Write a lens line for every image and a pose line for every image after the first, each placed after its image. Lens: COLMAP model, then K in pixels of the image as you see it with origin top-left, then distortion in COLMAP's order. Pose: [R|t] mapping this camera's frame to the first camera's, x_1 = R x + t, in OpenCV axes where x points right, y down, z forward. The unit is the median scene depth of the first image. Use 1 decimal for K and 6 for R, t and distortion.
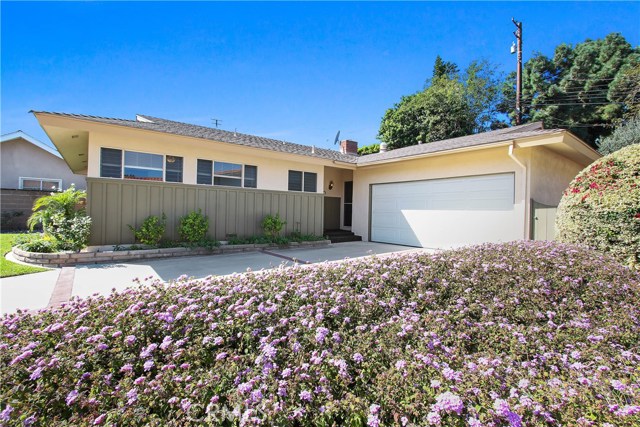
lens RADIAL K [[298.8, 0, 316.2], [0, 298.8, 213.7], [0, 0, 1]] dist [-0.018842, 0.002649]
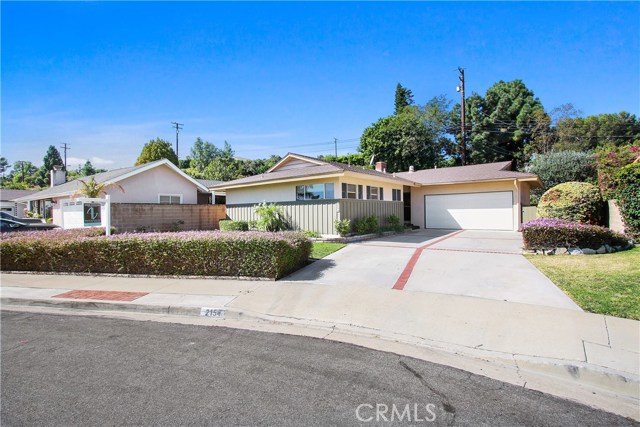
lens RADIAL K [[298.8, 0, 323.9], [0, 298.8, 212.8], [0, 0, 1]] dist [-0.018842, 0.002649]
pose [[0.971281, -0.037915, 0.234894, -0.299944], [0.038597, 0.999253, 0.001699, -0.008748], [-0.234783, 0.007416, 0.972020, -0.199037]]
